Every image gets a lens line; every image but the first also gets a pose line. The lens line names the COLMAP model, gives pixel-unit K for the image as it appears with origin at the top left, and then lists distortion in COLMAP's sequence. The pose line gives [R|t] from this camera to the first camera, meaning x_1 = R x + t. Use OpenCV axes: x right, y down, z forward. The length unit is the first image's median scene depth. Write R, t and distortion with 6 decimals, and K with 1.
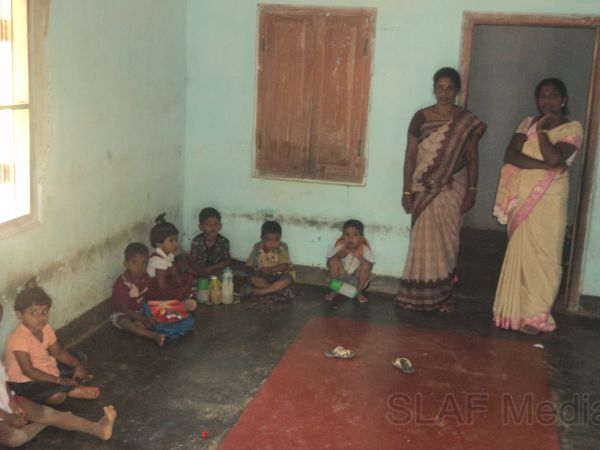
lens RADIAL K [[778.3, 0, 300.4], [0, 778.3, 225.4], [0, 0, 1]] dist [0.019697, 0.000000]
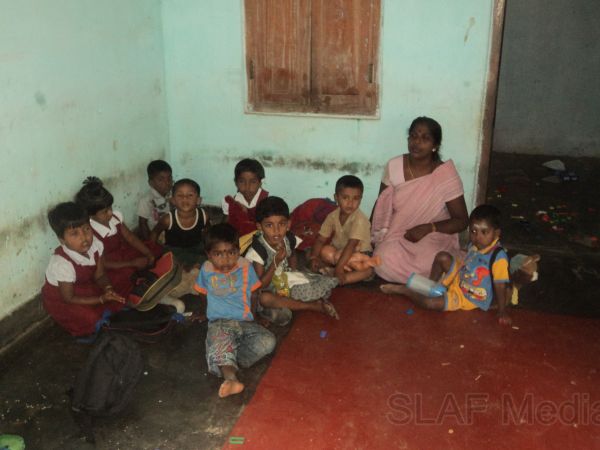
lens RADIAL K [[650.4, 0, 298.6], [0, 650.4, 224.0], [0, 0, 1]] dist [-0.020139, 0.000000]
pose [[0.997893, -0.035524, -0.054291, 0.030879], [0.042318, 0.990661, 0.129616, -0.032907], [0.049180, -0.131640, 0.990077, 0.294650]]
